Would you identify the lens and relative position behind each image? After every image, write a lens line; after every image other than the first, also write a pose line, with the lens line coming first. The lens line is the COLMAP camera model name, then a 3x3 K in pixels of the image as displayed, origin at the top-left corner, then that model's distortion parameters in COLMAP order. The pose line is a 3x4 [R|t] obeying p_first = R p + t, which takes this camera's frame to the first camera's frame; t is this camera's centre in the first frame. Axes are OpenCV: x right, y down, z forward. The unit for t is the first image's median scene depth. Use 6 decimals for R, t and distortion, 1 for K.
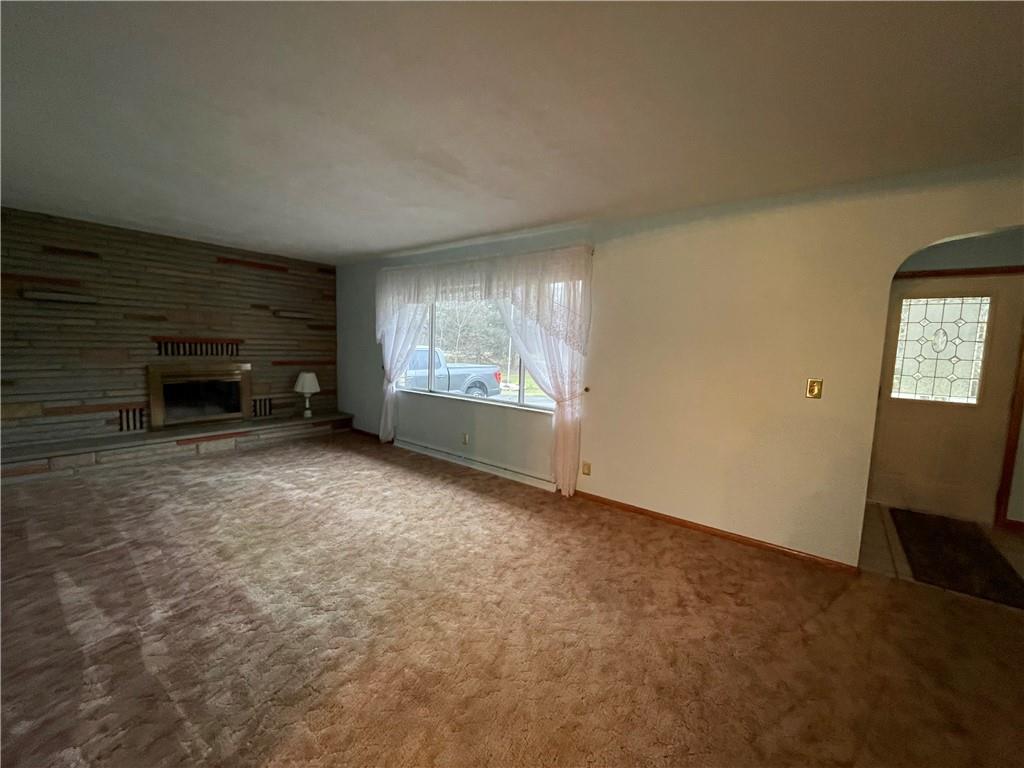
lens RADIAL K [[410.8, 0, 512.6], [0, 410.8, 384.0], [0, 0, 1]] dist [-0.000487, -0.000254]
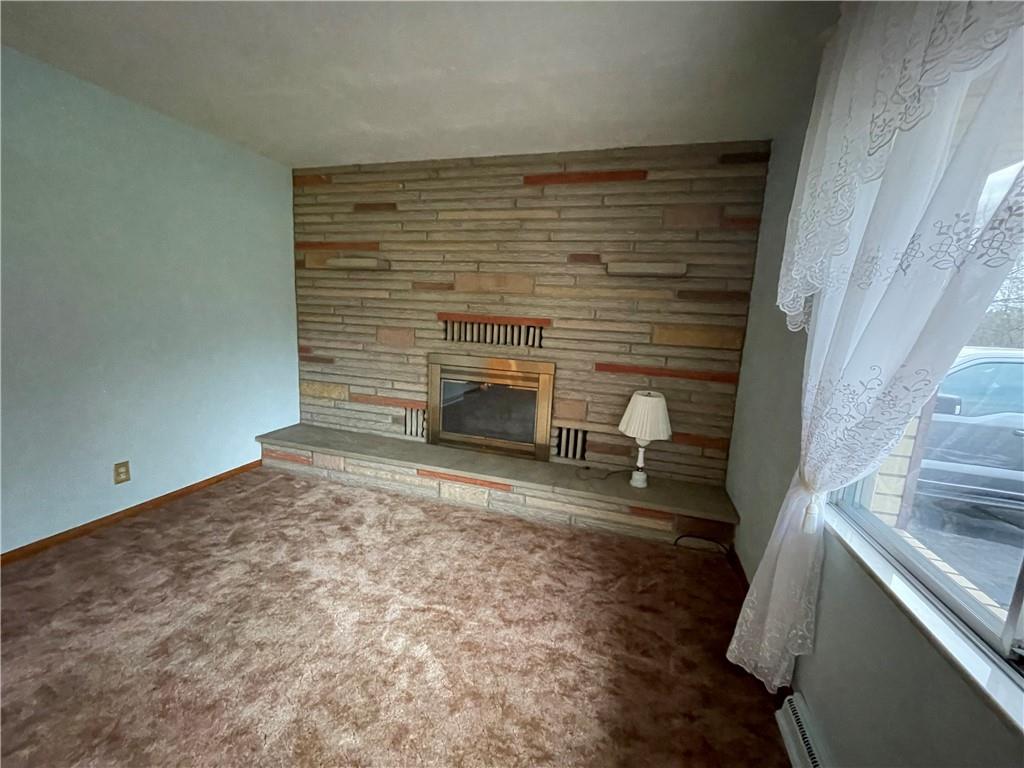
lens RADIAL K [[410.8, 0, 511.5], [0, 410.8, 384.9], [0, 0, 1]] dist [-0.000487, -0.000254]
pose [[0.362083, 0.132754, -0.922644, -0.157841], [-0.131225, 0.987209, 0.090546, -0.070997], [0.922863, 0.088289, 0.374872, 0.826578]]
